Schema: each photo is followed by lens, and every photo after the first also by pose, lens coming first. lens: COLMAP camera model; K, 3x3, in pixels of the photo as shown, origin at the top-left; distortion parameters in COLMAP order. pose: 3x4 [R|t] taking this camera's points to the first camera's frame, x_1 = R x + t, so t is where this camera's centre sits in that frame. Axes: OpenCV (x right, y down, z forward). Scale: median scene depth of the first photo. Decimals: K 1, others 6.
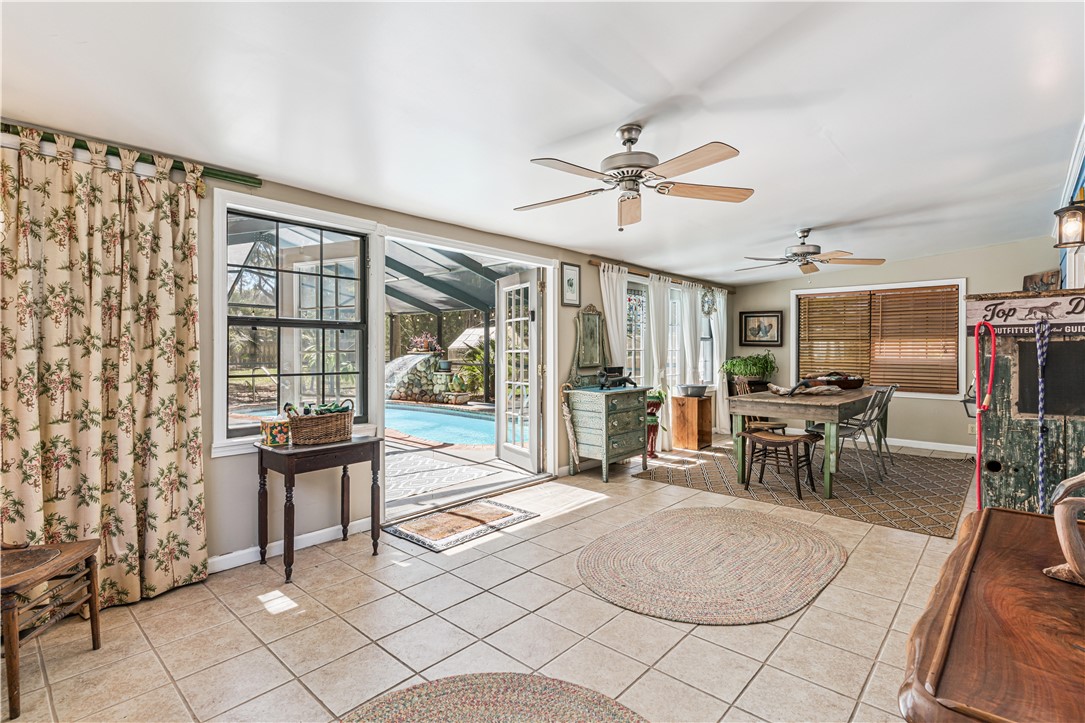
lens RADIAL K [[515.1, 0, 539.4], [0, 515.1, 352.3], [0, 0, 1]] dist [-0.001326, 0.002017]
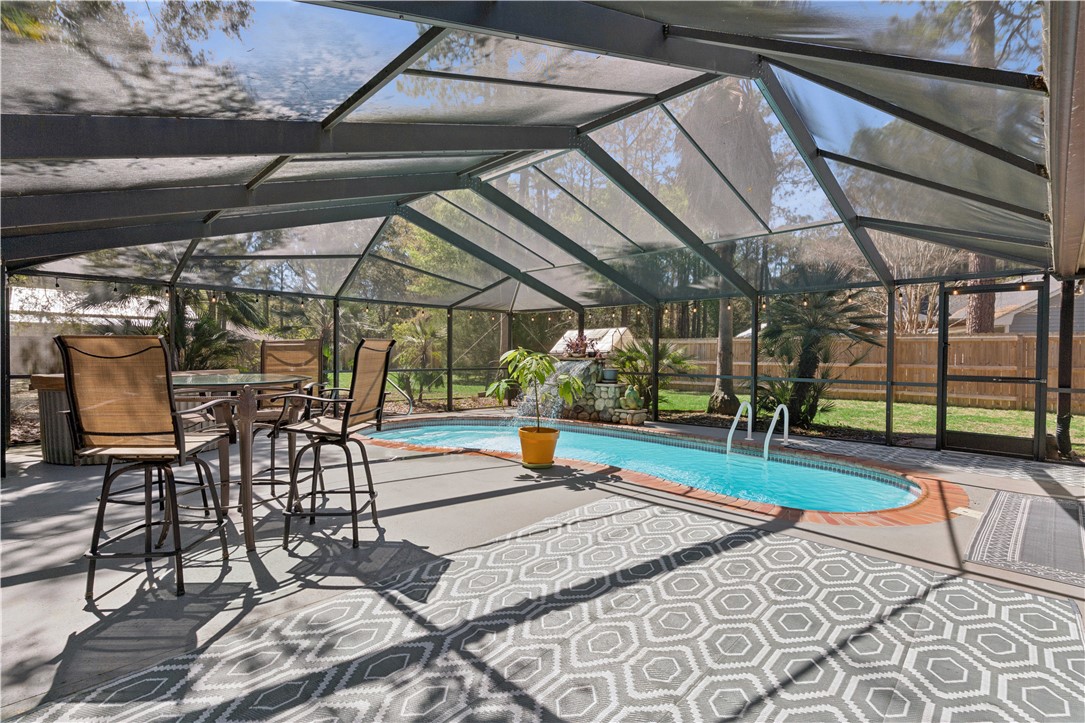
lens RADIAL K [[515.1, 0, 544.6], [0, 515.1, 358.1], [0, 0, 1]] dist [-0.001326, 0.002017]
pose [[0.999096, 0.002538, -0.042445, -0.246677], [-0.002350, 0.999987, 0.004481, -0.003521], [0.042456, -0.004377, 0.999089, 0.203568]]
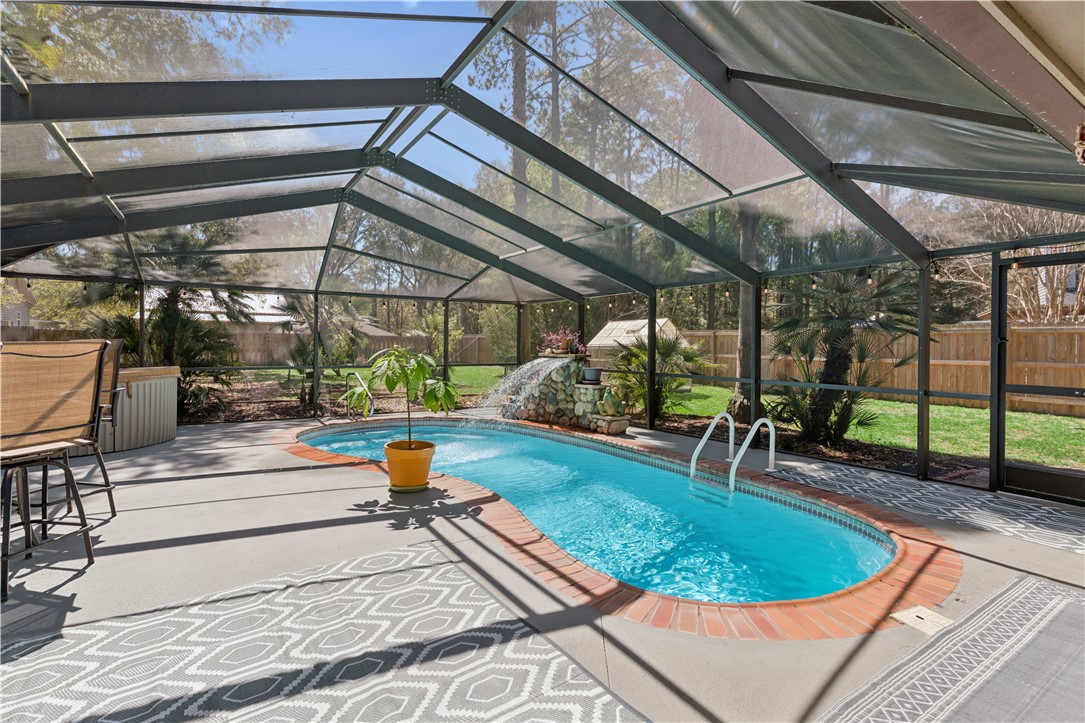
lens RADIAL K [[515.1, 0, 539.4], [0, 515.1, 353.1], [0, 0, 1]] dist [-0.001326, 0.002017]
pose [[0.968580, 0.005866, -0.248632, -0.079166], [-0.002532, 0.999903, 0.013726, -0.012272], [0.248688, -0.012665, 0.968501, 0.314877]]
